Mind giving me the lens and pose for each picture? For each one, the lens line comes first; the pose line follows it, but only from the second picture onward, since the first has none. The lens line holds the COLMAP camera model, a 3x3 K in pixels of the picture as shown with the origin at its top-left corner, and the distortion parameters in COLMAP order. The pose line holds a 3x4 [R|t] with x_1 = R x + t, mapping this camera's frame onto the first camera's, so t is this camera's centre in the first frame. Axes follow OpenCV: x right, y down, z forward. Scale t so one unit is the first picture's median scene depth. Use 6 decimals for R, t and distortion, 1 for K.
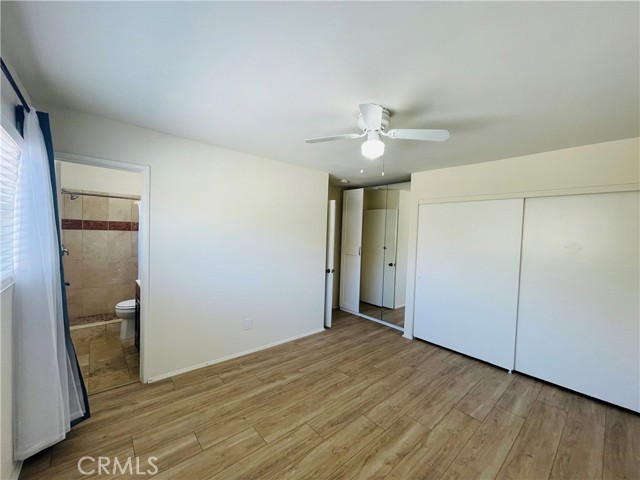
lens RADIAL K [[257.6, 0, 318.3], [0, 257.6, 240.5], [0, 0, 1]] dist [0.001493, -0.003115]
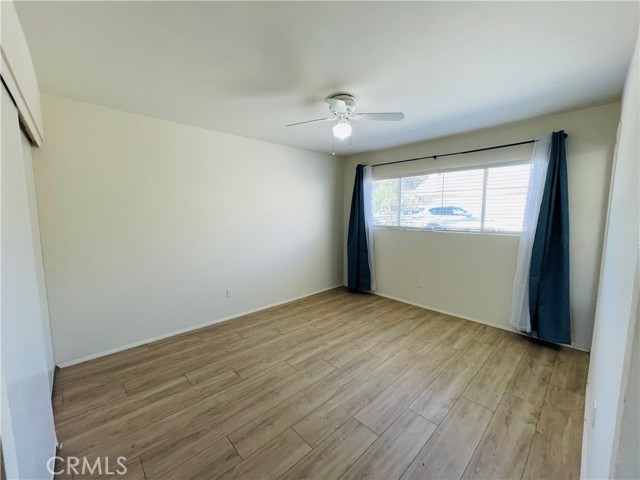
lens RADIAL K [[257.6, 0, 318.3], [0, 257.6, 240.5], [0, 0, 1]] dist [0.001493, -0.003115]
pose [[-0.998727, -0.027595, -0.042229, 0.245387], [-0.032945, 0.990735, 0.131752, -0.003508], [0.038202, 0.132976, -0.990383, 1.545156]]
